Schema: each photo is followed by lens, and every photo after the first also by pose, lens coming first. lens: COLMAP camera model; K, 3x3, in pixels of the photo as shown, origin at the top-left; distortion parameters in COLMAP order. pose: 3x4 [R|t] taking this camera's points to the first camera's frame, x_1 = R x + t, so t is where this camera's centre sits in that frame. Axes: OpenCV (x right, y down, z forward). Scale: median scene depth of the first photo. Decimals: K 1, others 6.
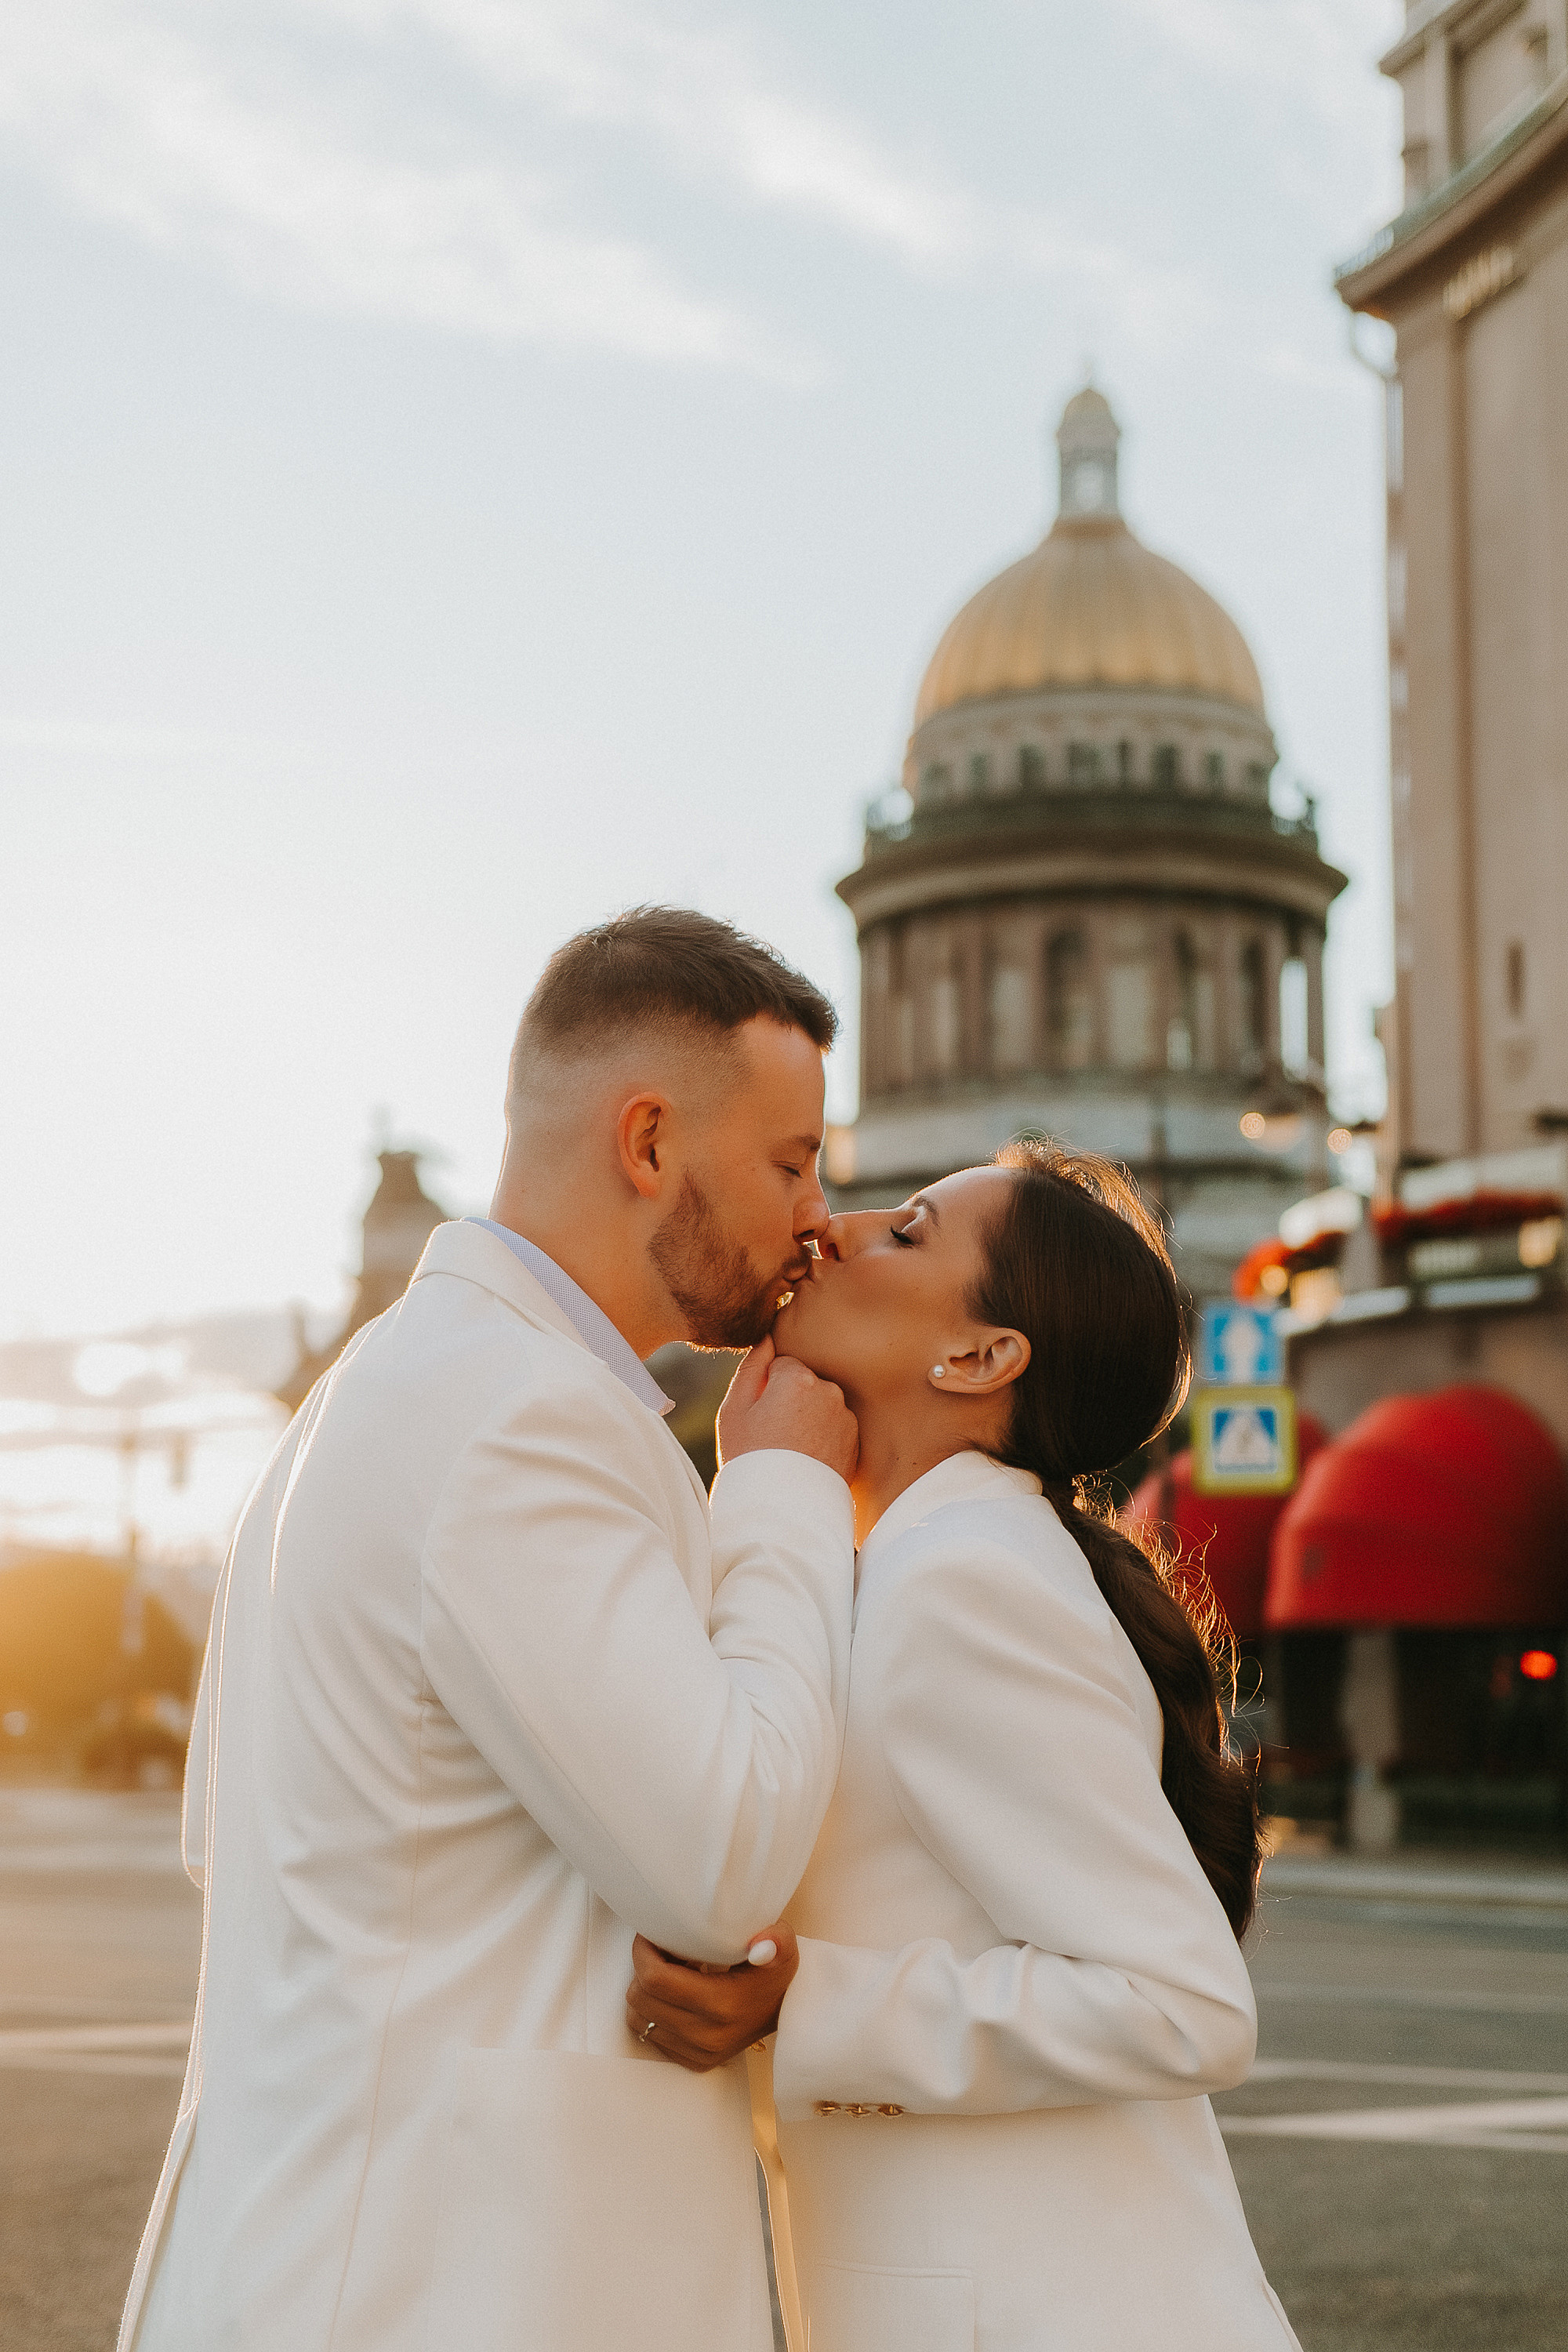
lens RADIAL K [[3583.6, 0, 779.7], [0, 3583.6, 1174.3], [0, 0, 1]] dist [0.094541, 0.030857]
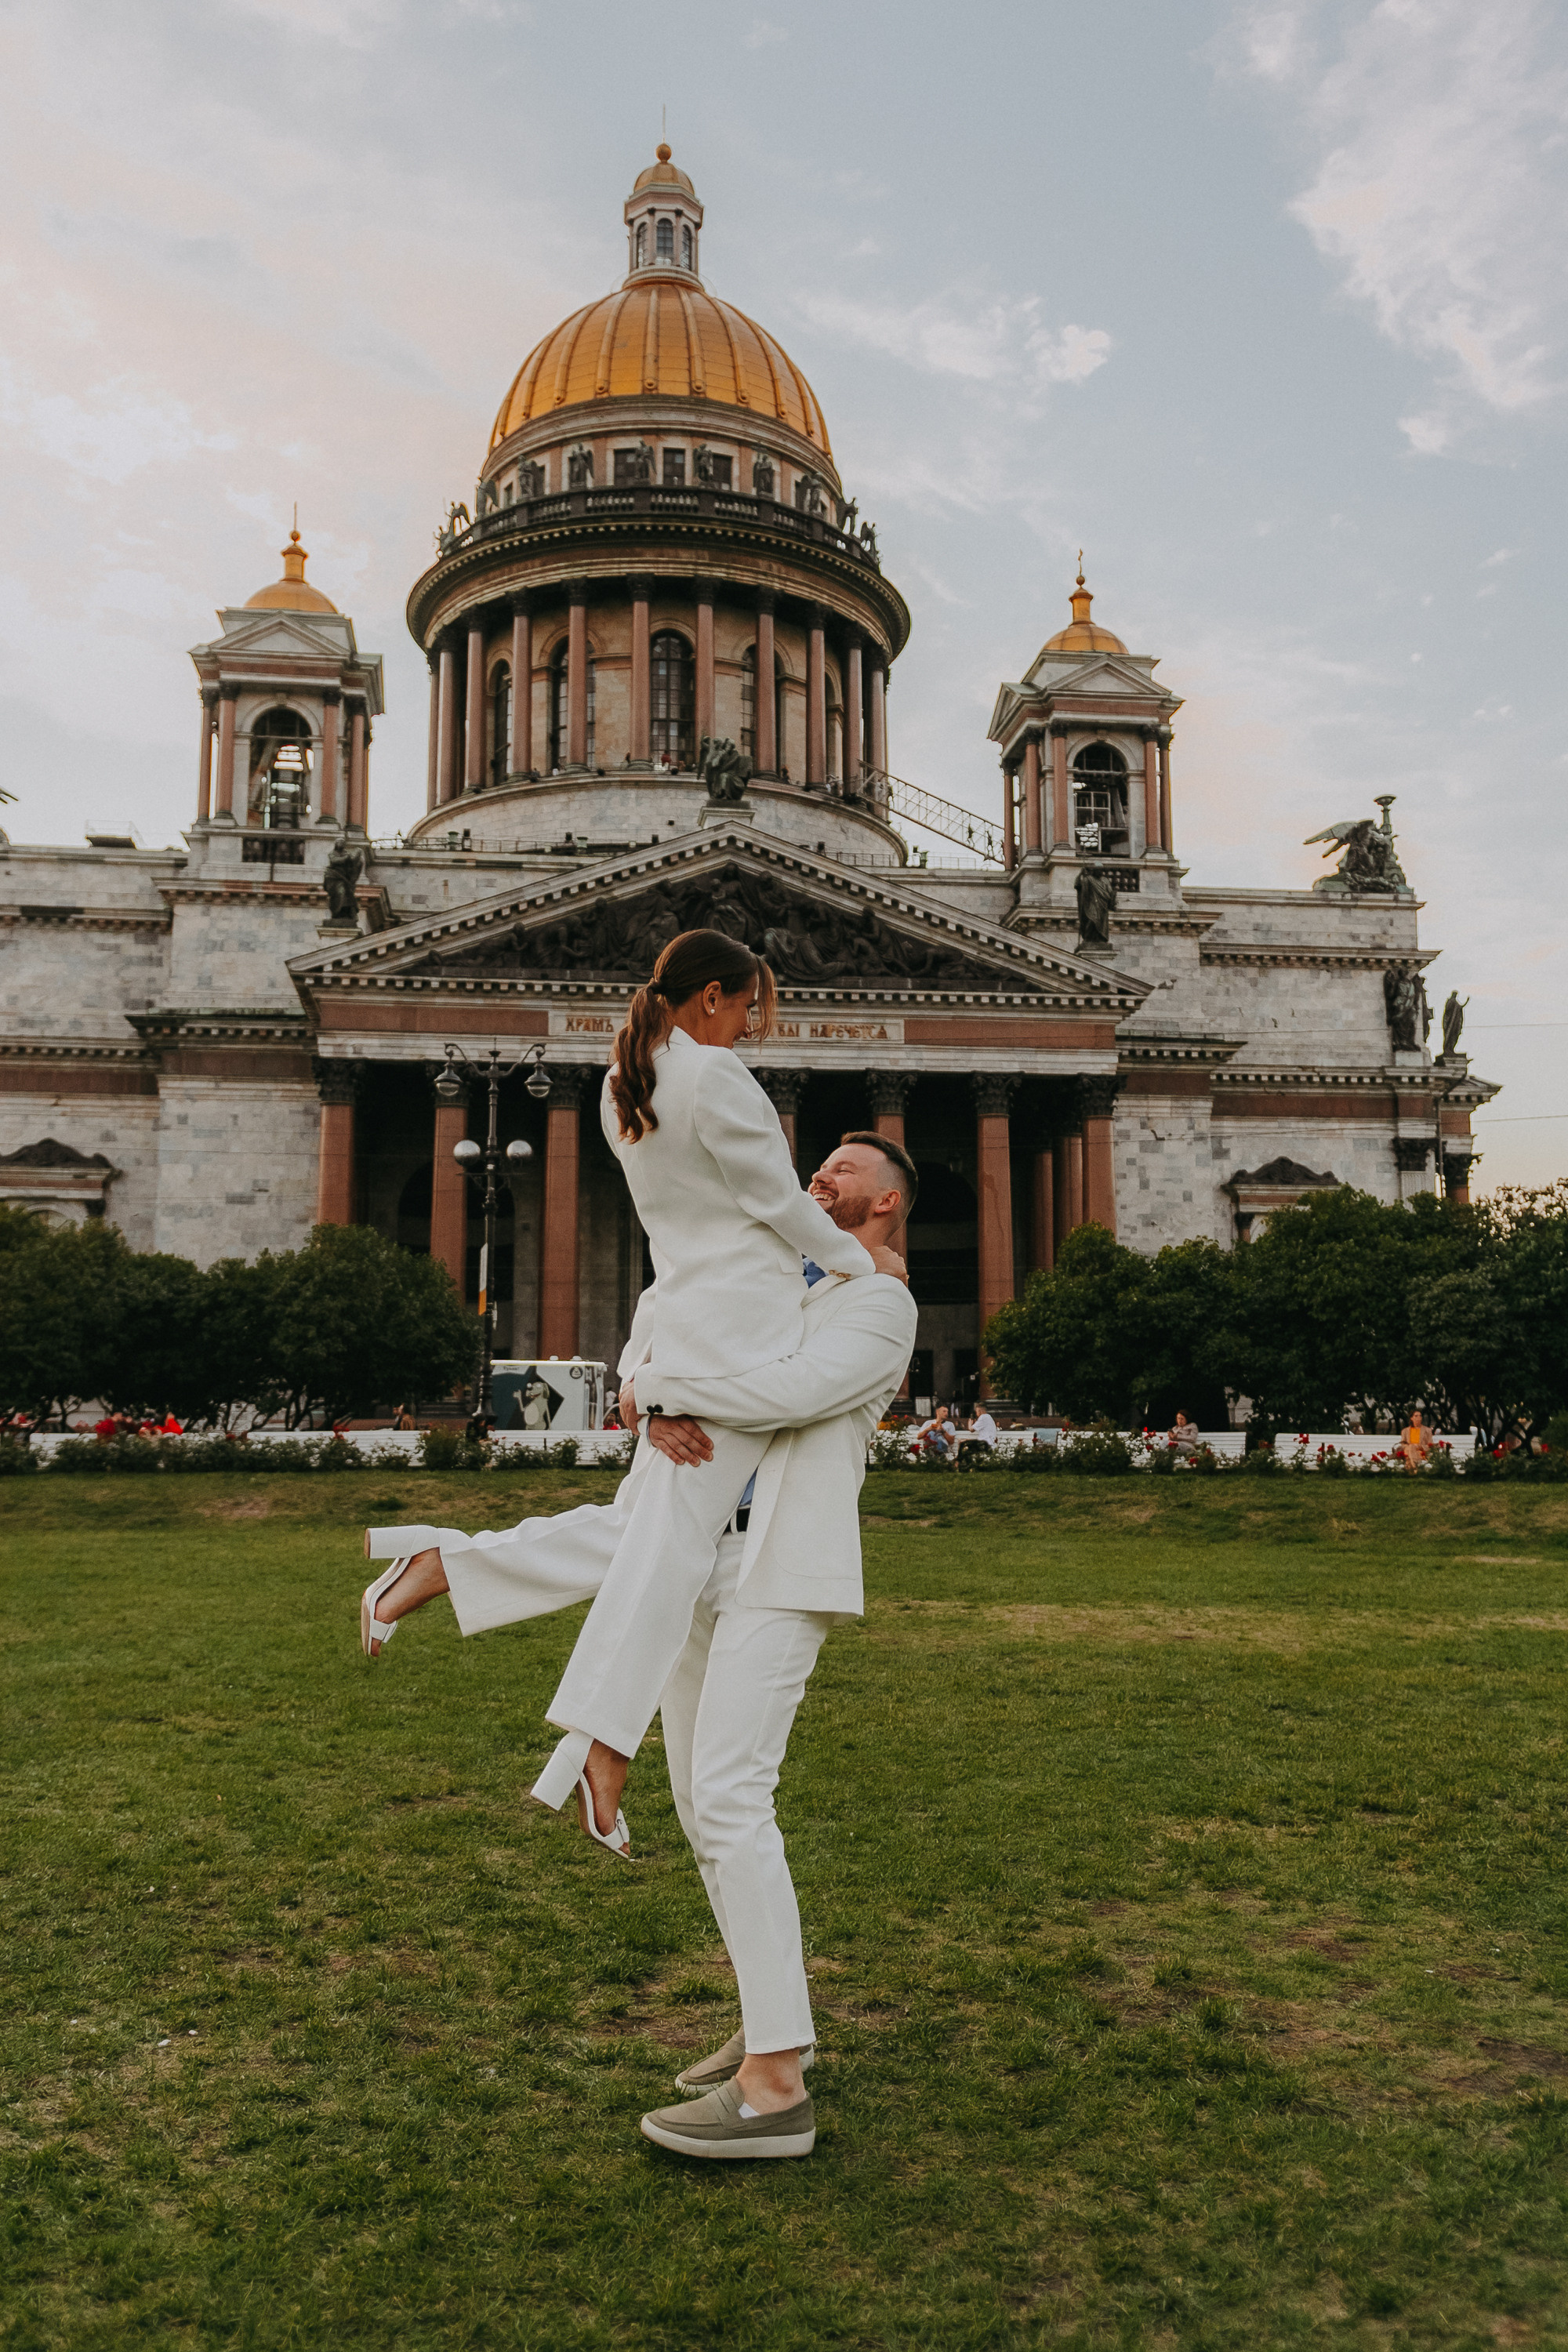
lens RADIAL K [[1937.0, 0, 776.9], [0, 1937.0, 1168.0], [0, 0, 1]] dist [0.025091, 0.002400]
pose [[0.956000, 0.031169, 0.291707, -0.072933], [-0.038026, 0.999117, 0.017866, 0.115406], [-0.290893, -0.028172, 0.956341, 0.745903]]
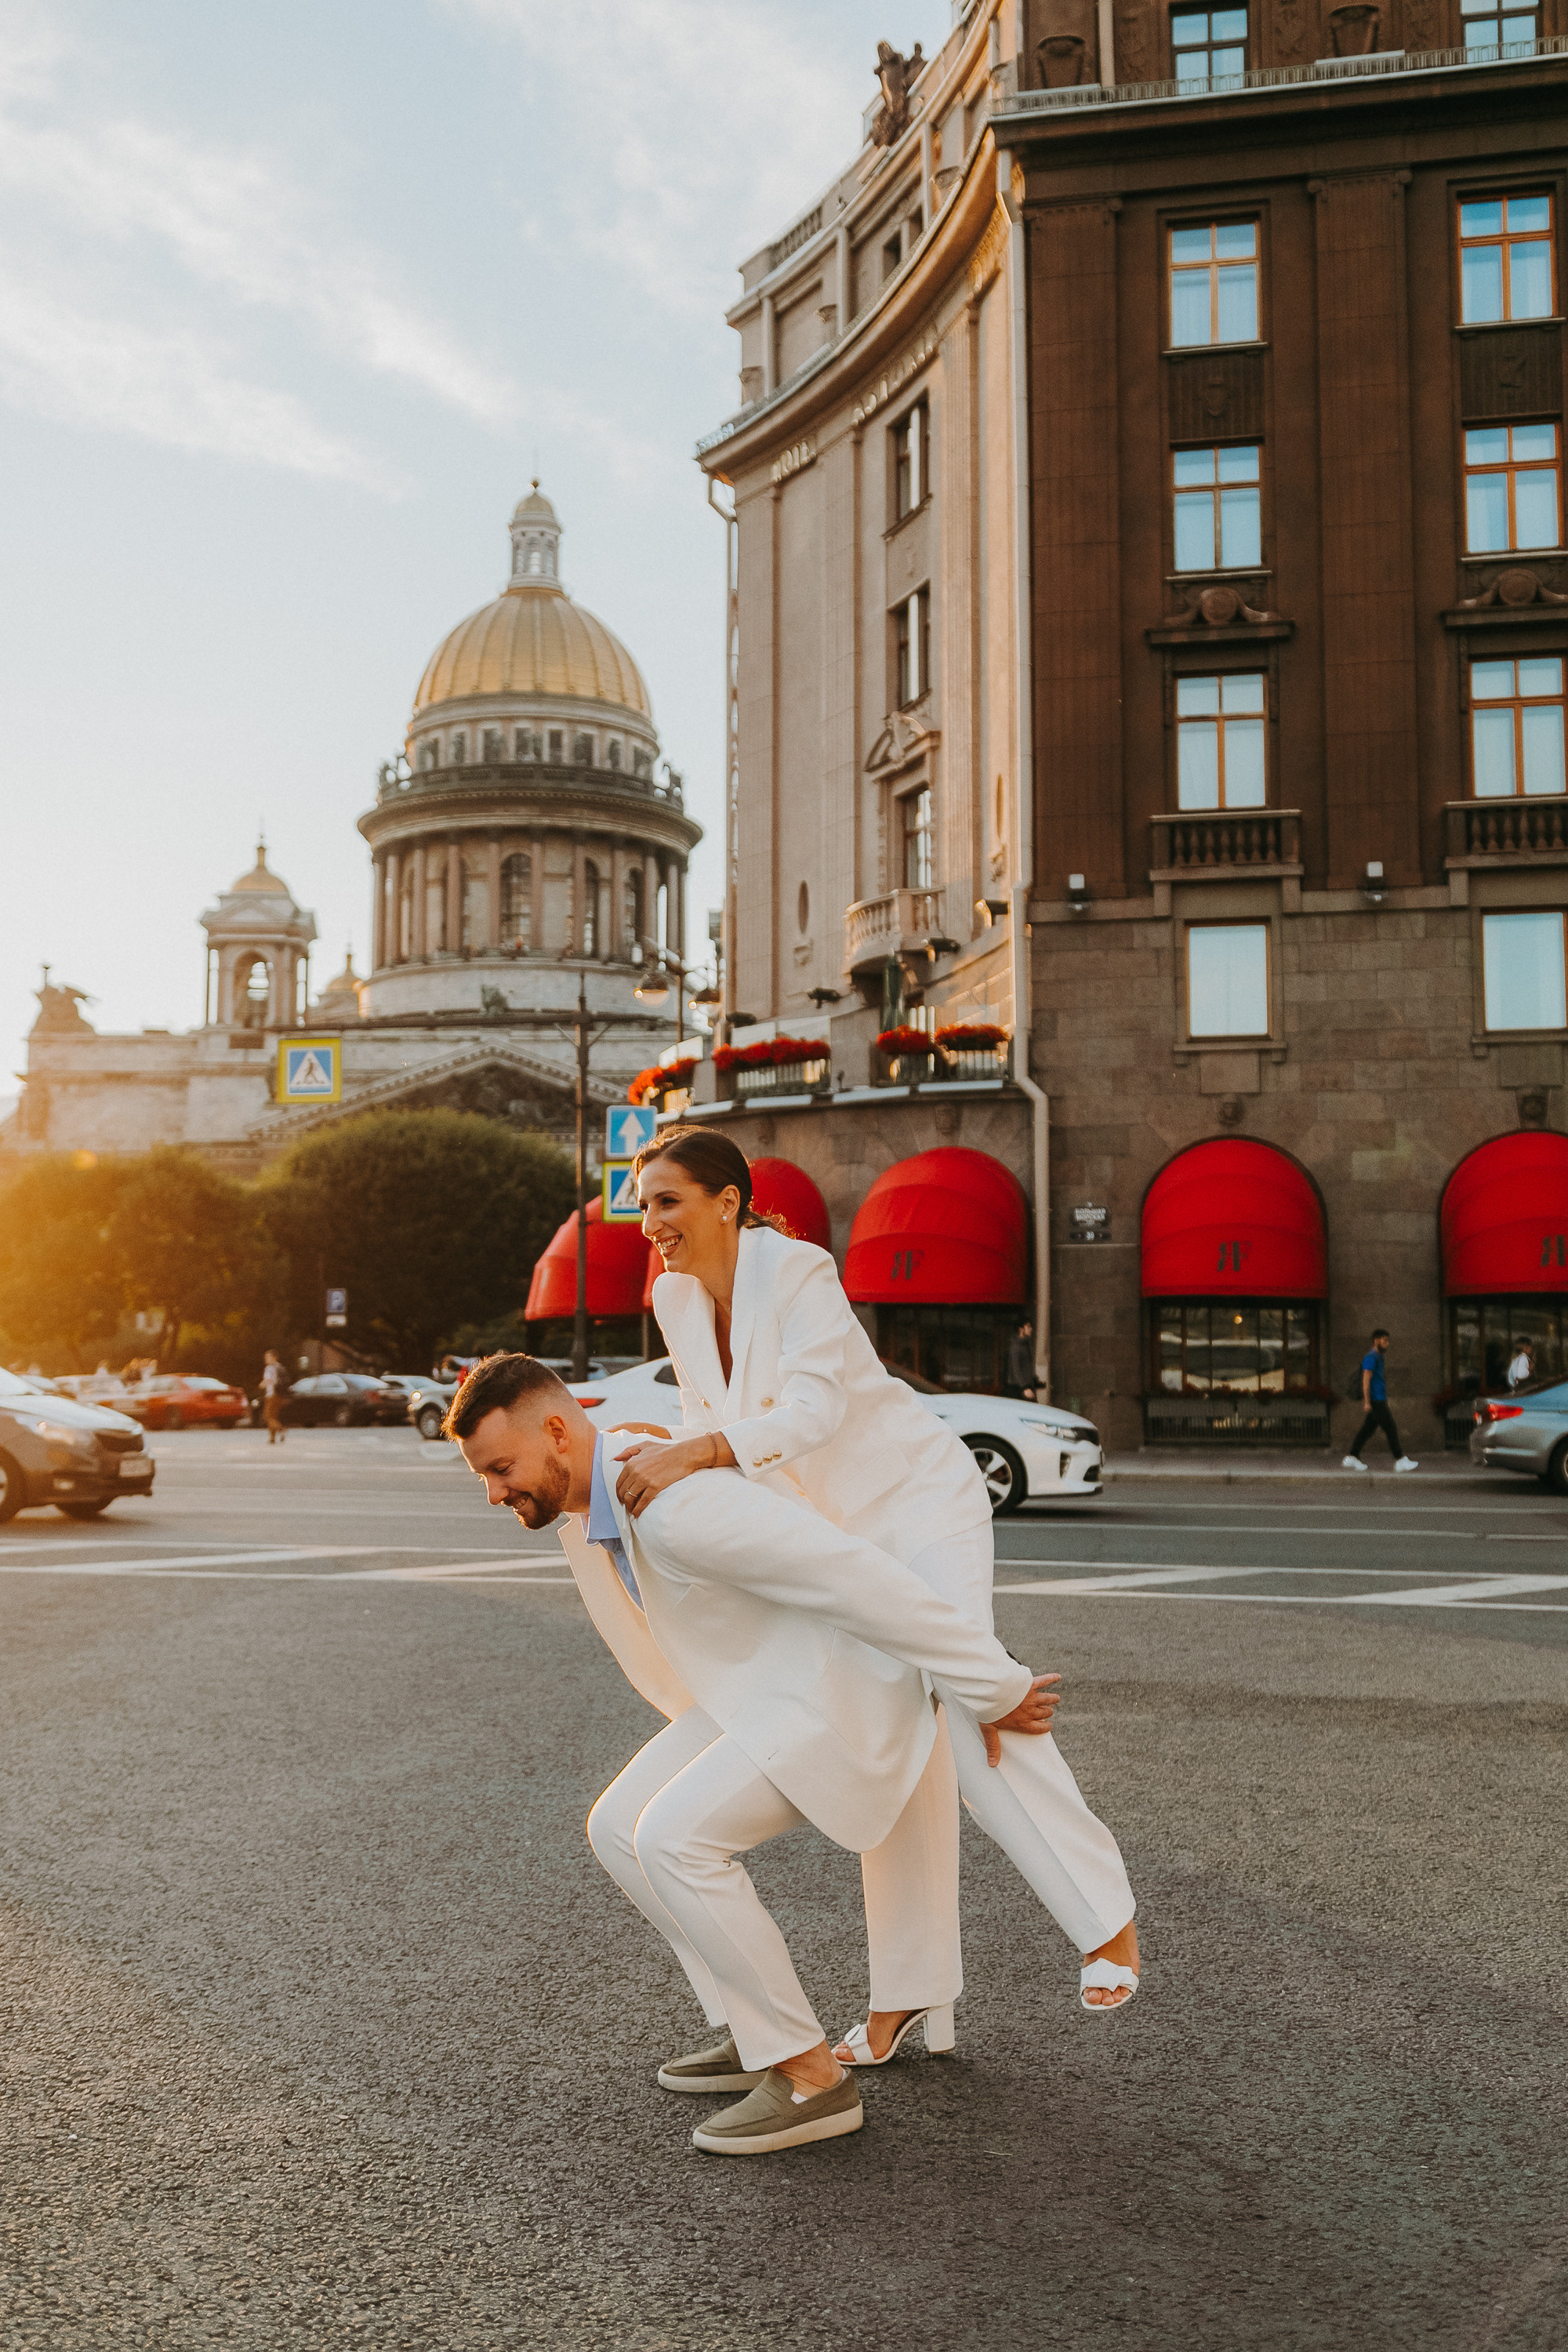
lens RADIAL K [[2347.9, 0, 771.2], [0, 2347.9, 1165.8], [0, 0, 1]] dist [0.026933, -0.001845]
pose [[0.981763, 0.011631, 0.189752, -0.001869], [-0.023475, 0.997905, 0.060291, -0.000437], [-0.188653, -0.063646, 0.979979, -0.008331]]
